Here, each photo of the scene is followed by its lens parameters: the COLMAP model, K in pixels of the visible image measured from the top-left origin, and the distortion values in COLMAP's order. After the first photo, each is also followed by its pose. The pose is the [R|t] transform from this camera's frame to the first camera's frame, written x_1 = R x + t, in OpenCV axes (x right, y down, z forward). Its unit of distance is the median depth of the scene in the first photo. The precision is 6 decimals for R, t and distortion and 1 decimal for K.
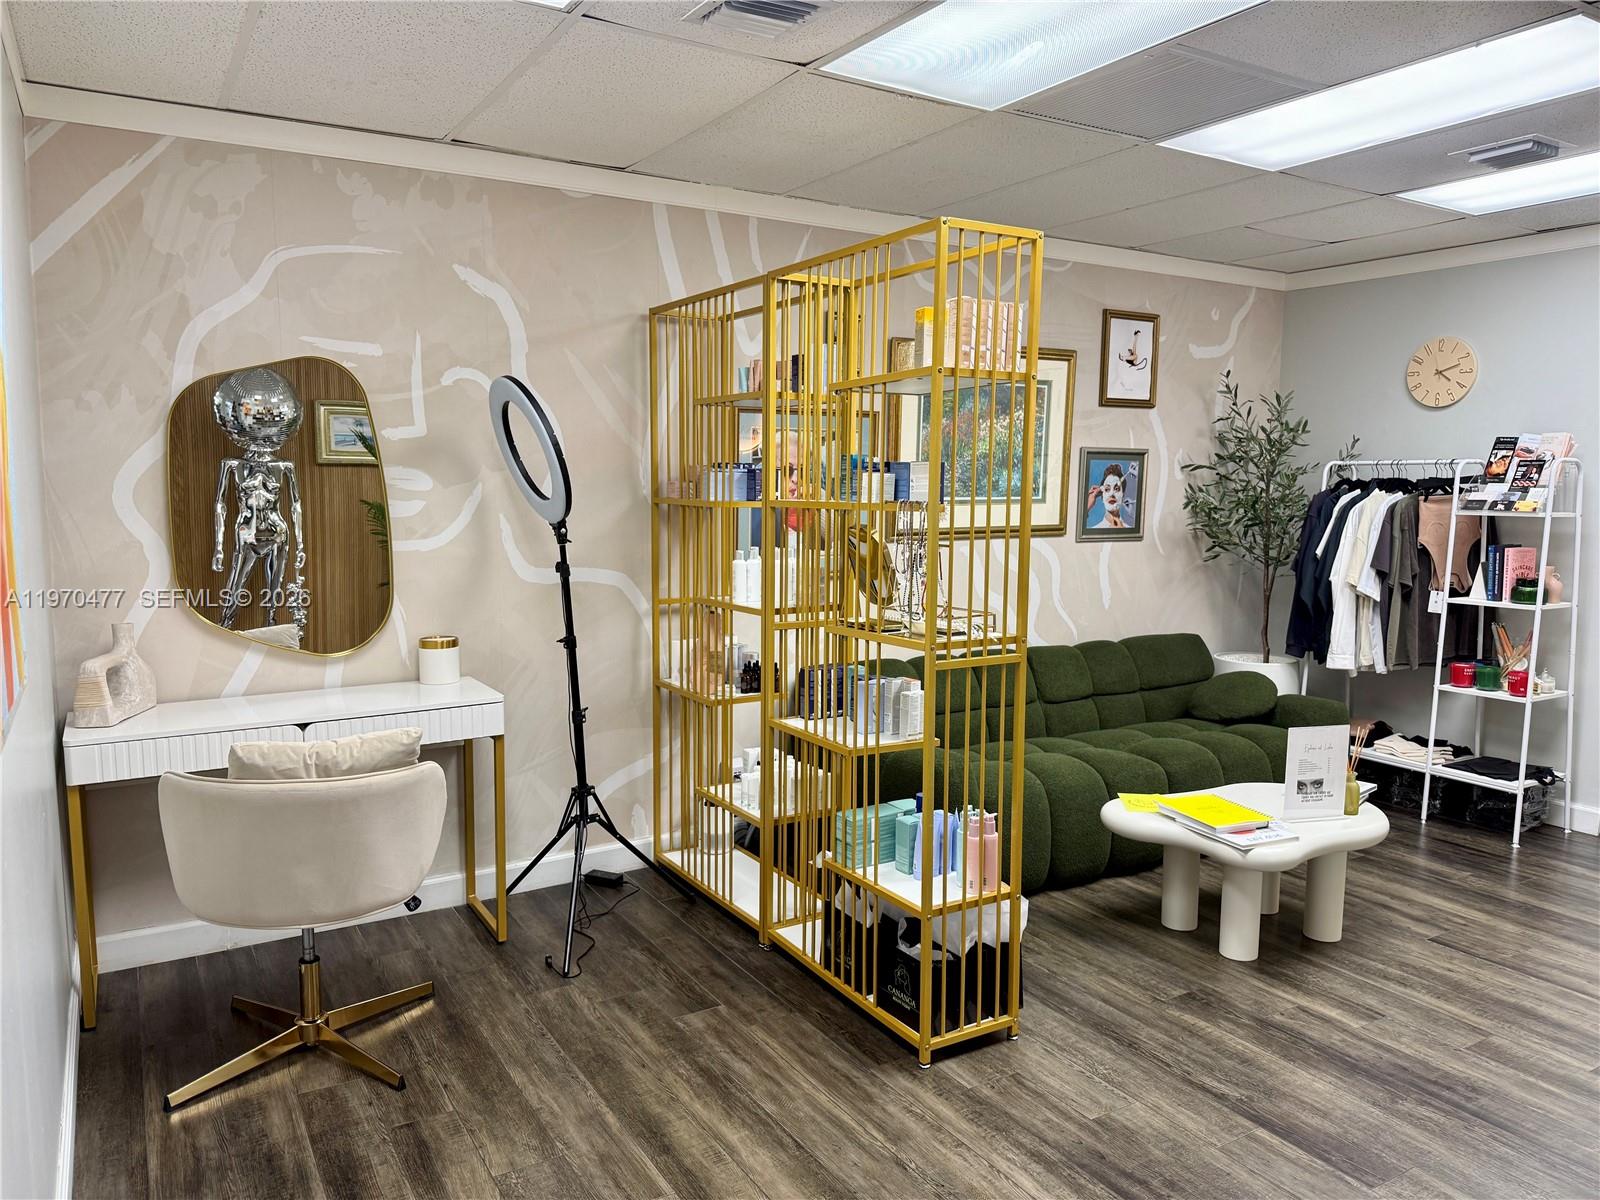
lens RADIAL K [[1131.0, 0, 800.0], [0, 1131.0, 600.0], [0, 0, 1]] dist [0.001264, -0.004838]
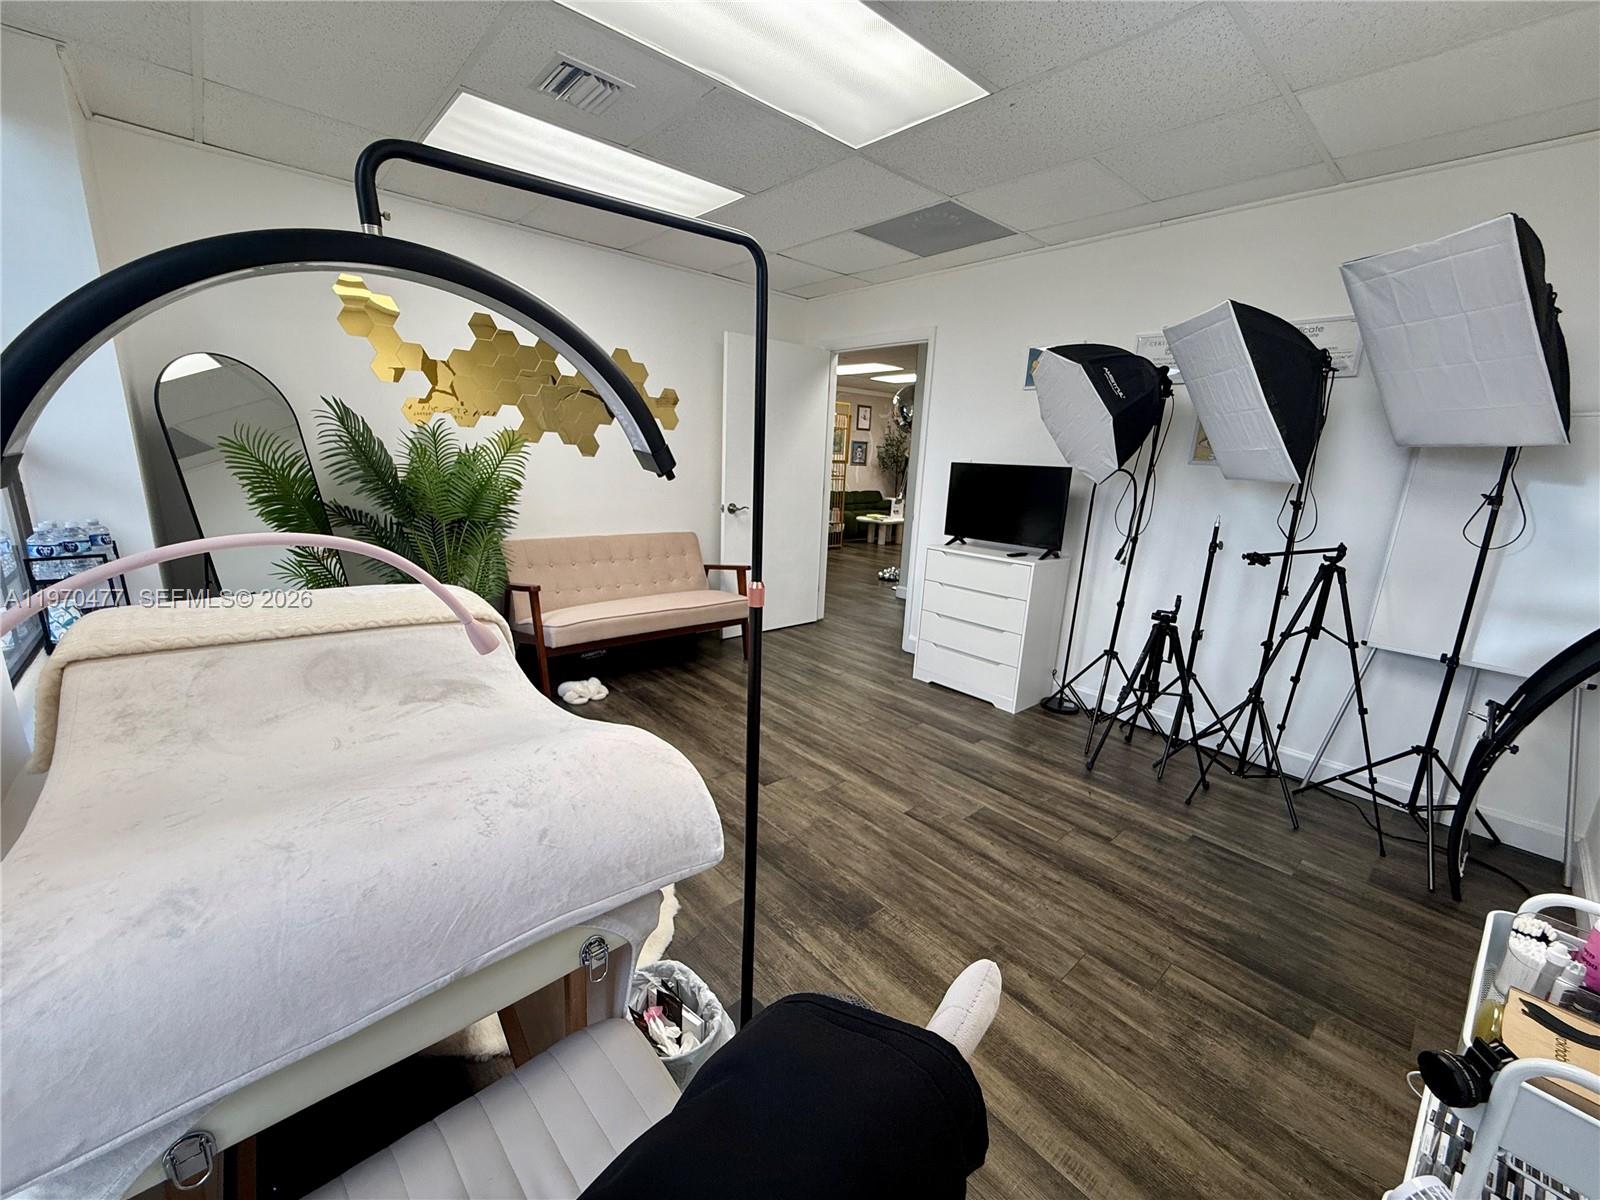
lens RADIAL K [[633.4, 0, 800.0], [0, 633.4, 600.0], [0, 0, 1]] dist [0.000046, 0.000023]
pose [[0.983145, -0.010146, 0.182546, -0.330272], [-0.011536, 0.993027, 0.117322, 0.156349], [-0.182464, -0.117450, 0.976172, -1.160882]]
